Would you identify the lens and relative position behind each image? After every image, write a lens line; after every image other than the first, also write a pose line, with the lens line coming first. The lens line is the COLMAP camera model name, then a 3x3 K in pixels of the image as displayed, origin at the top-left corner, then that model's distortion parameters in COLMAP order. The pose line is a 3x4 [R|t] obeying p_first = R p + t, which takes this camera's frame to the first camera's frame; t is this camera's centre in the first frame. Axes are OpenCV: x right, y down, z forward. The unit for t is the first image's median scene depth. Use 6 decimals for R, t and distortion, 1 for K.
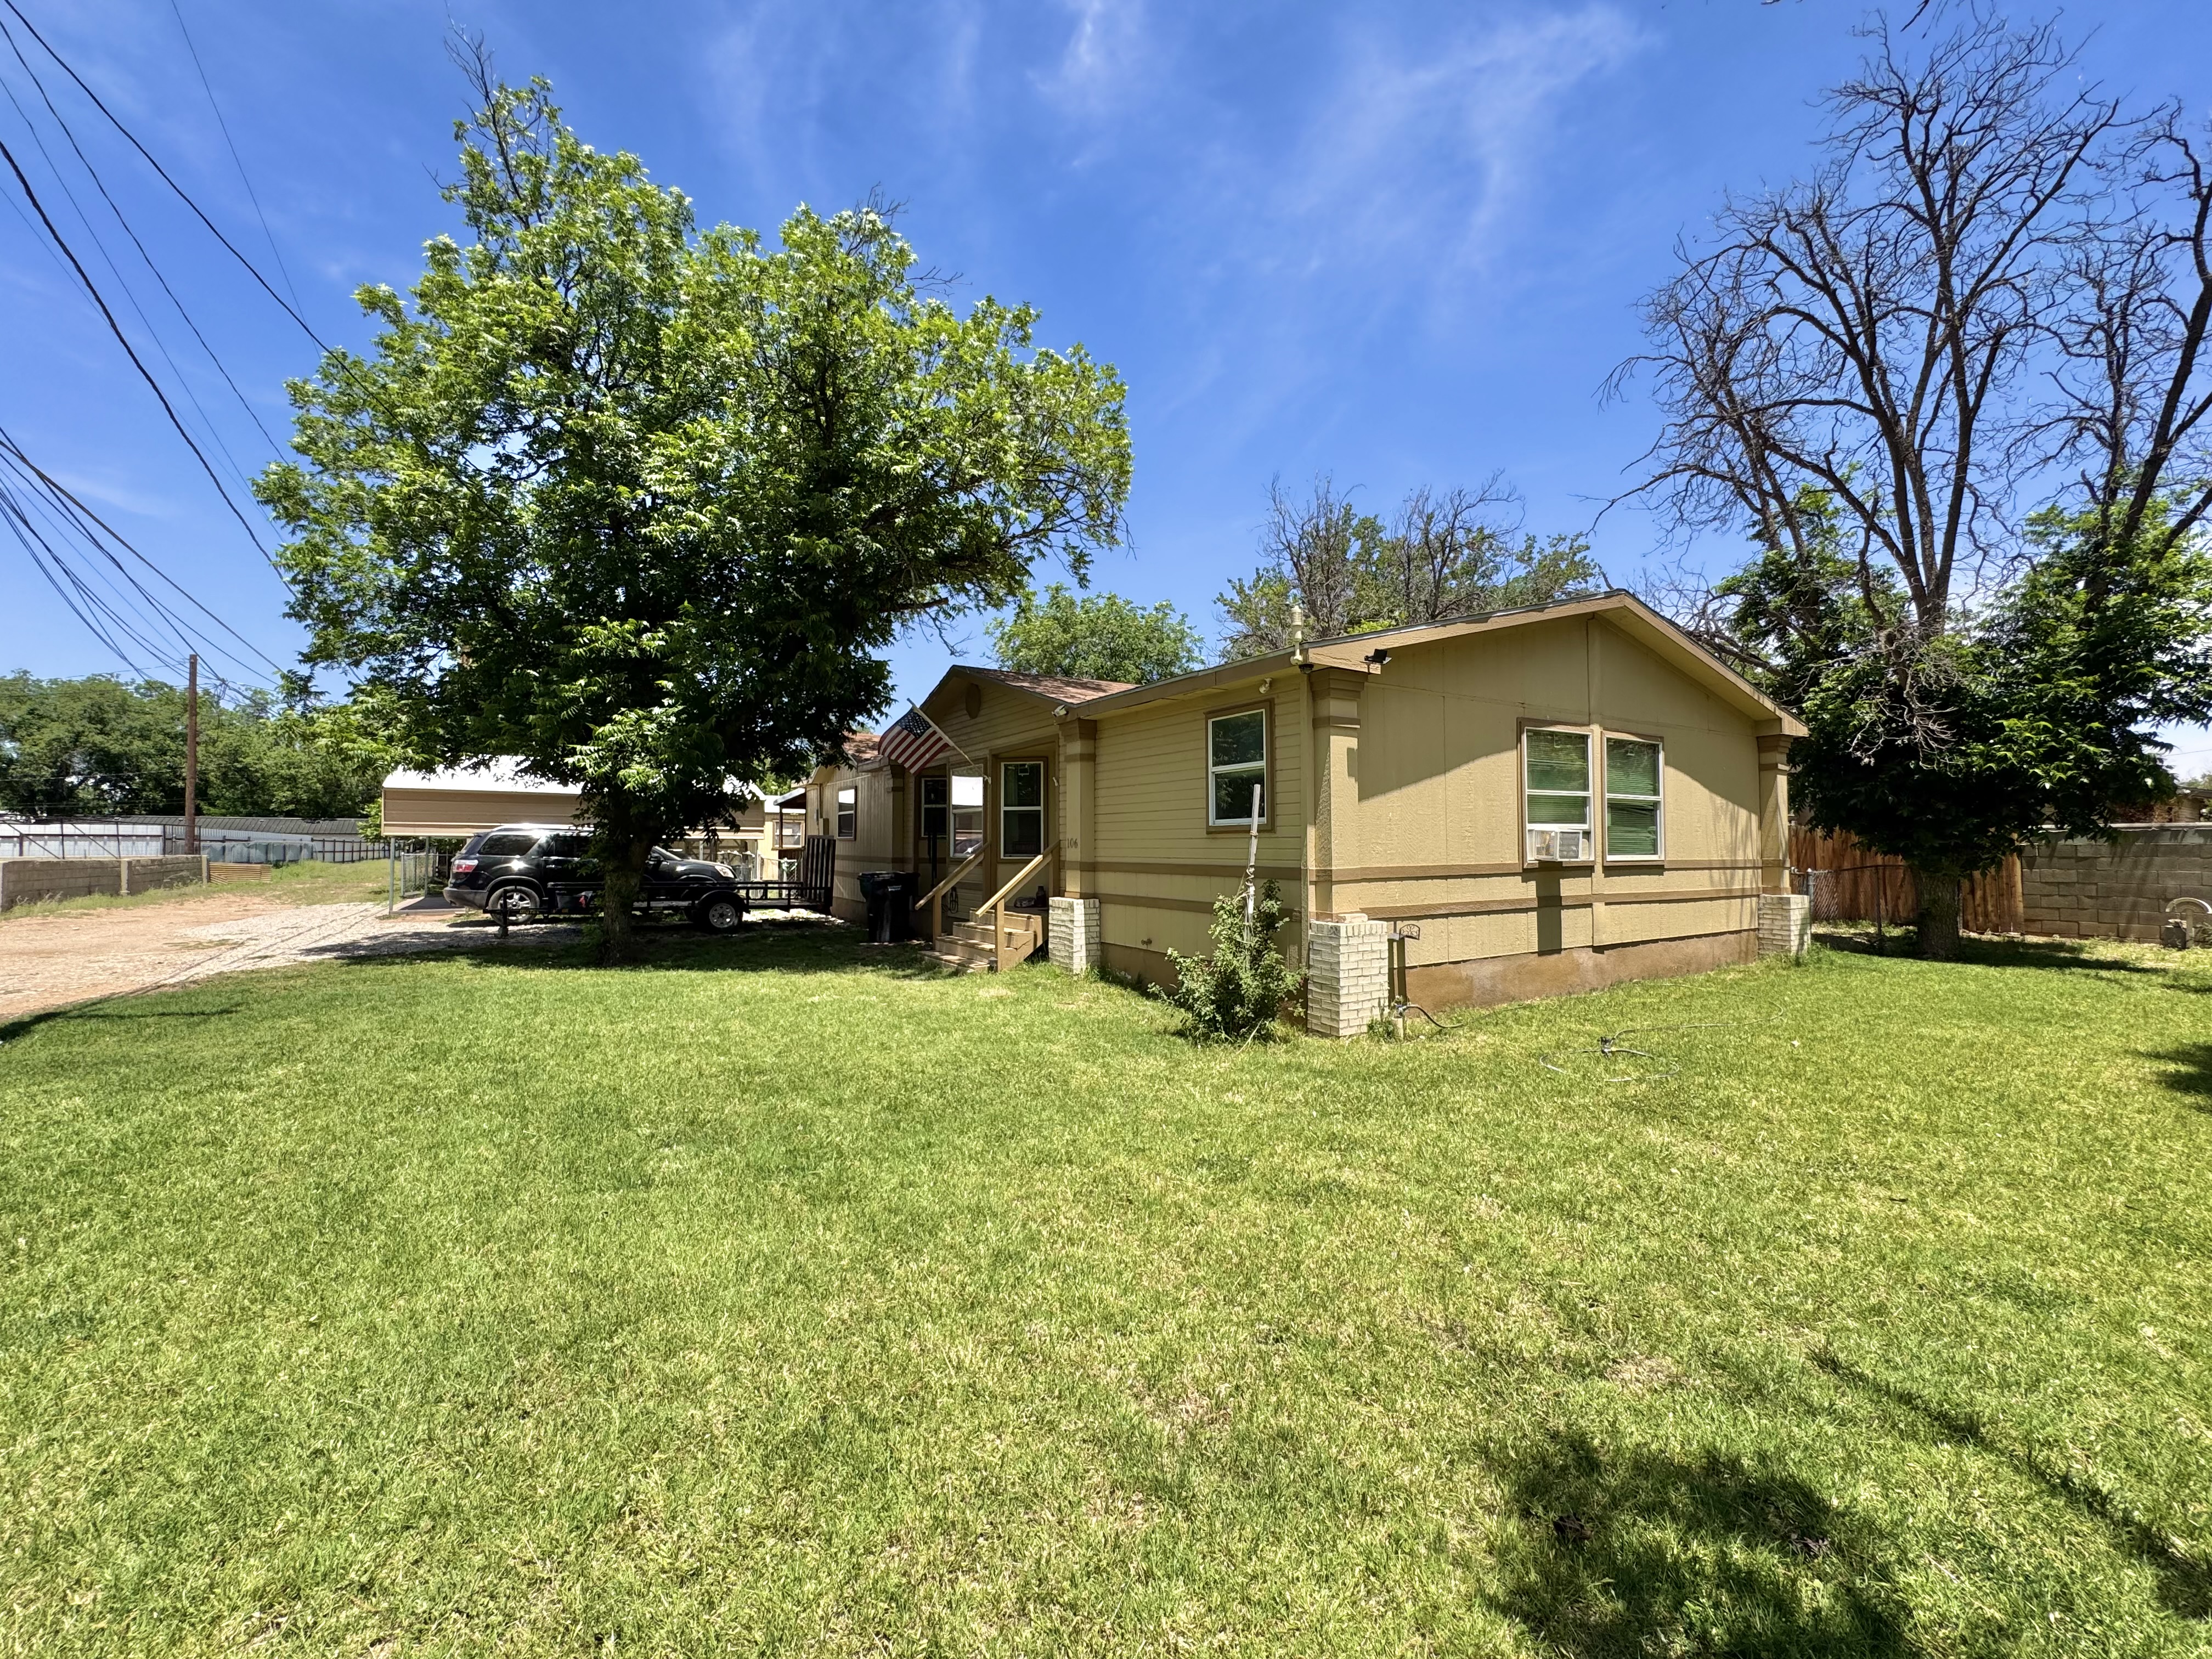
lens RADIAL K [[888.3, 0, 1106.0], [0, 888.3, 829.5], [0, 0, 1]] dist [-0.000873, 0.000032]
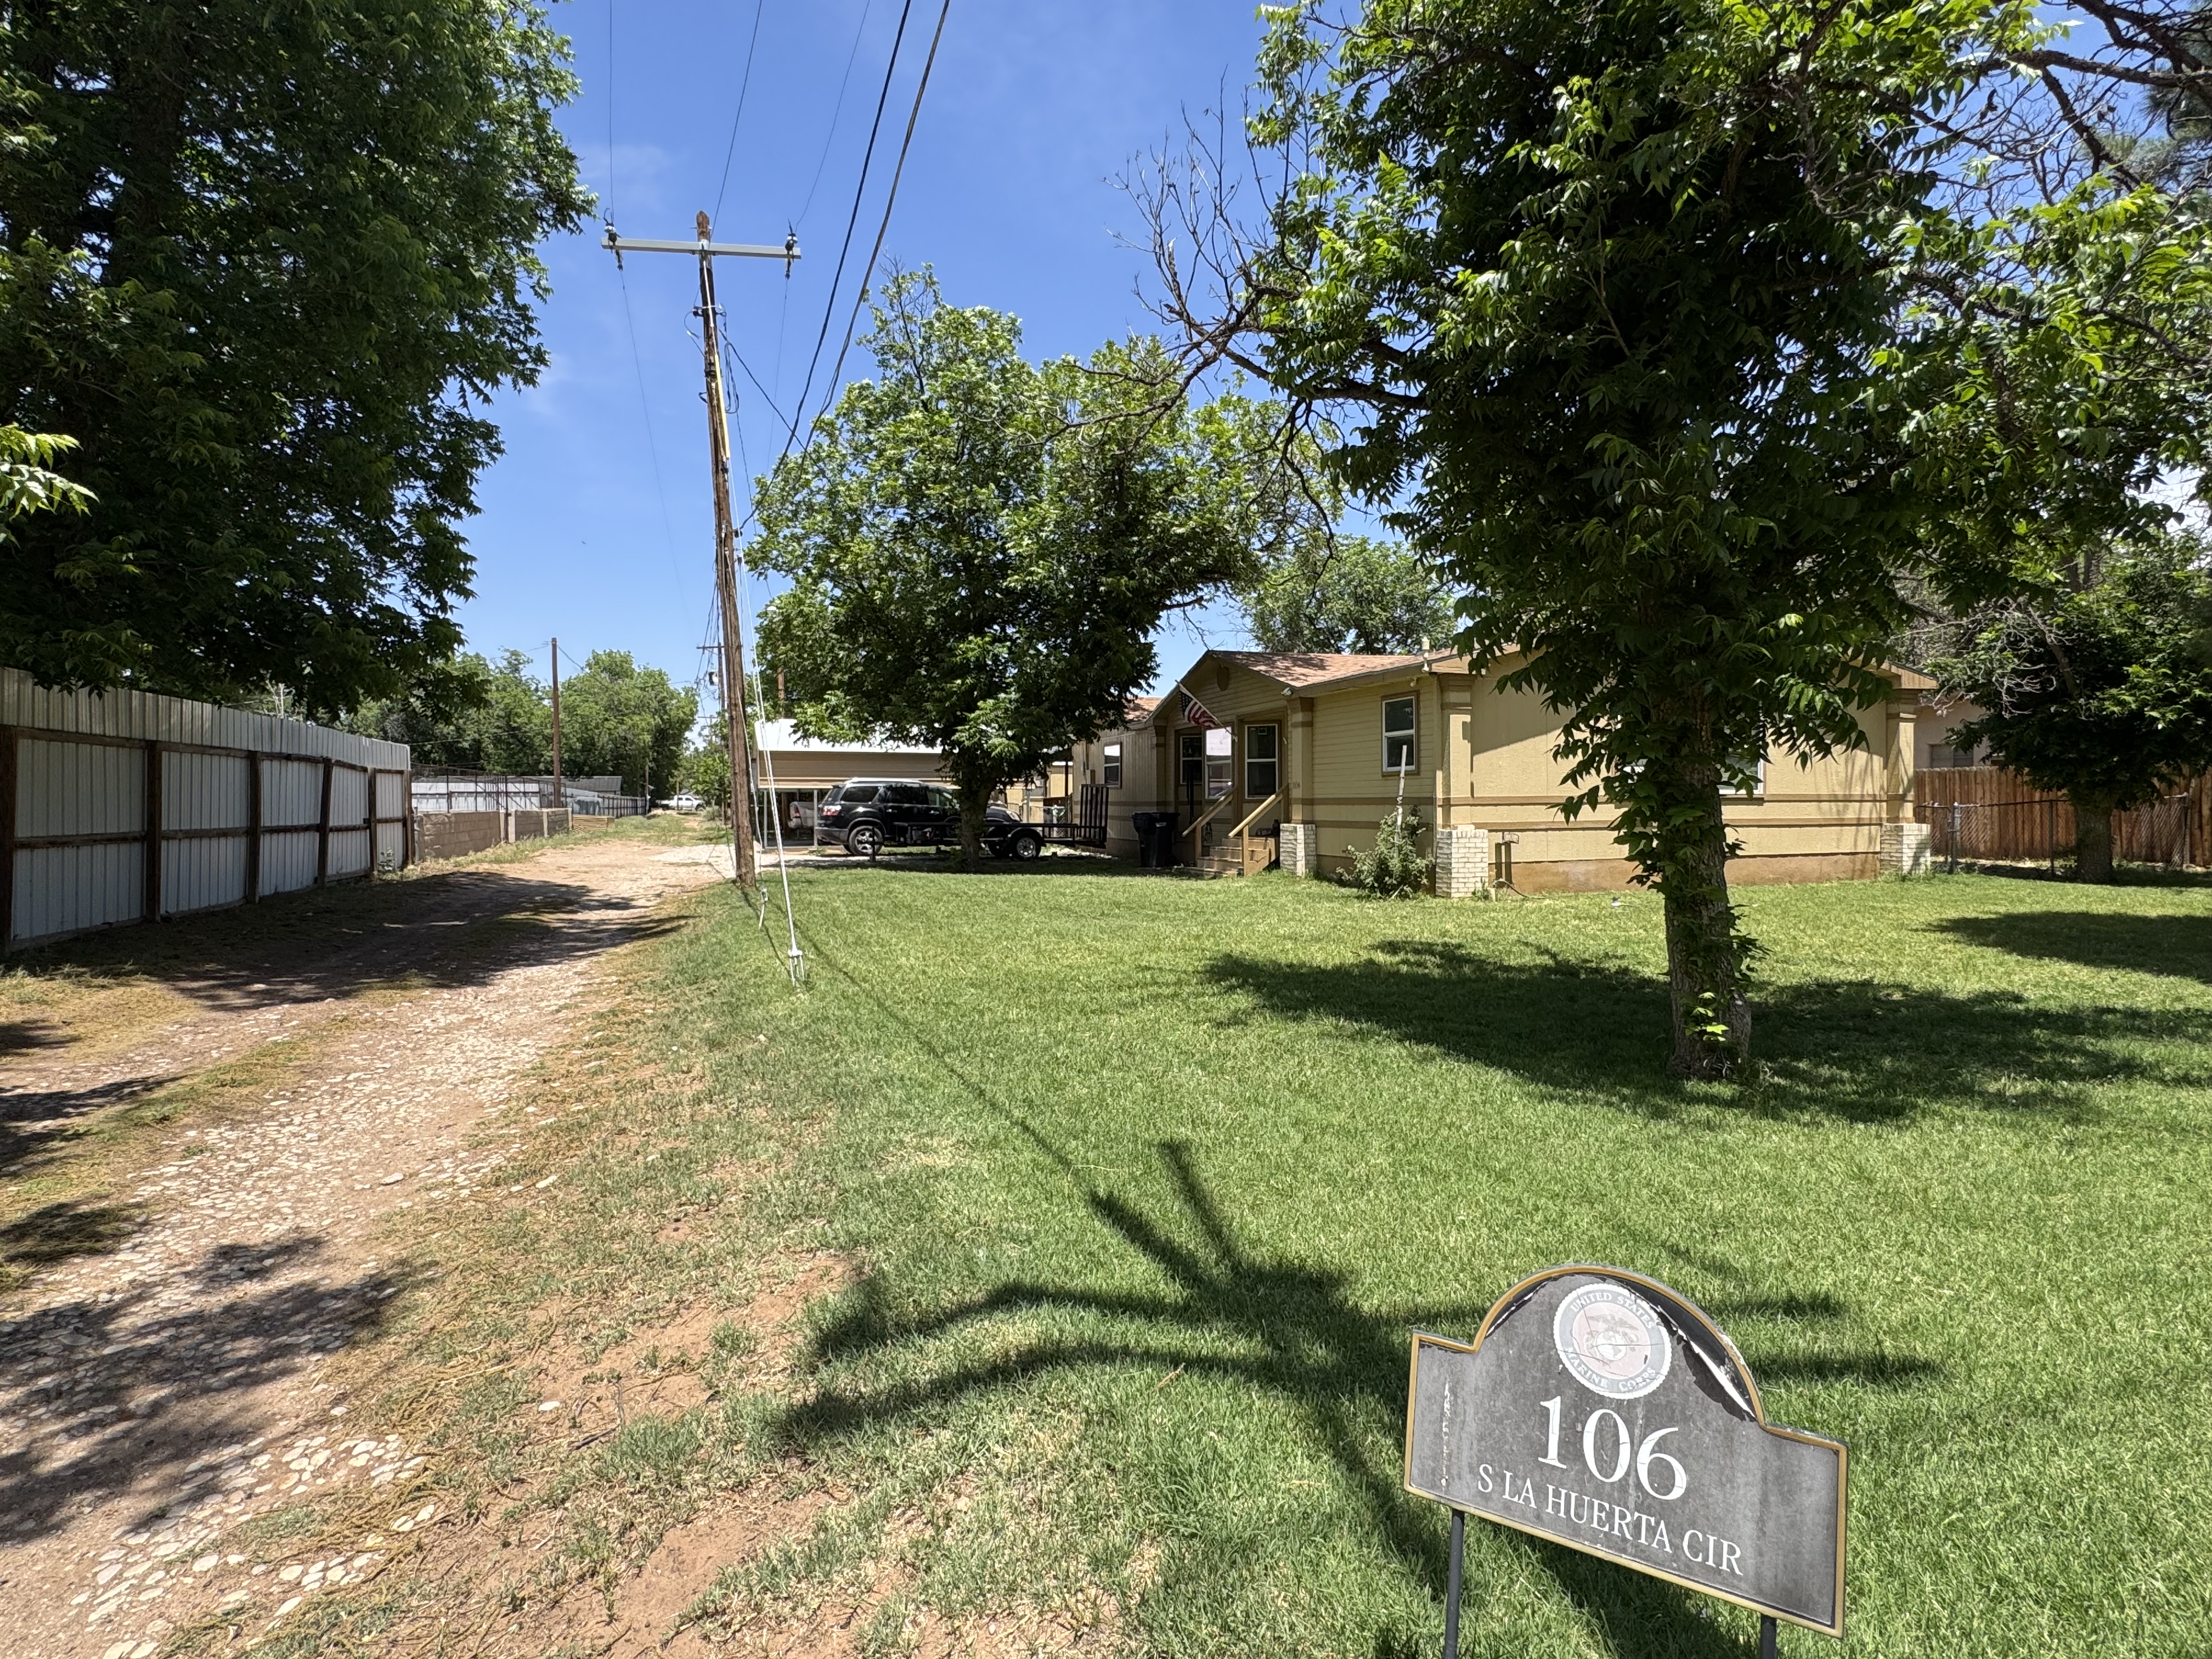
lens RADIAL K [[1111.7, 0, 1106.0], [0, 1111.7, 829.5], [0, 0, 1]] dist [-0.001828, 0.000666]
pose [[0.971638, -0.000931, -0.236471, 0.084227], [0.011375, 0.999019, 0.042809, 0.006473], [0.236200, -0.044285, 0.970695, -0.776041]]
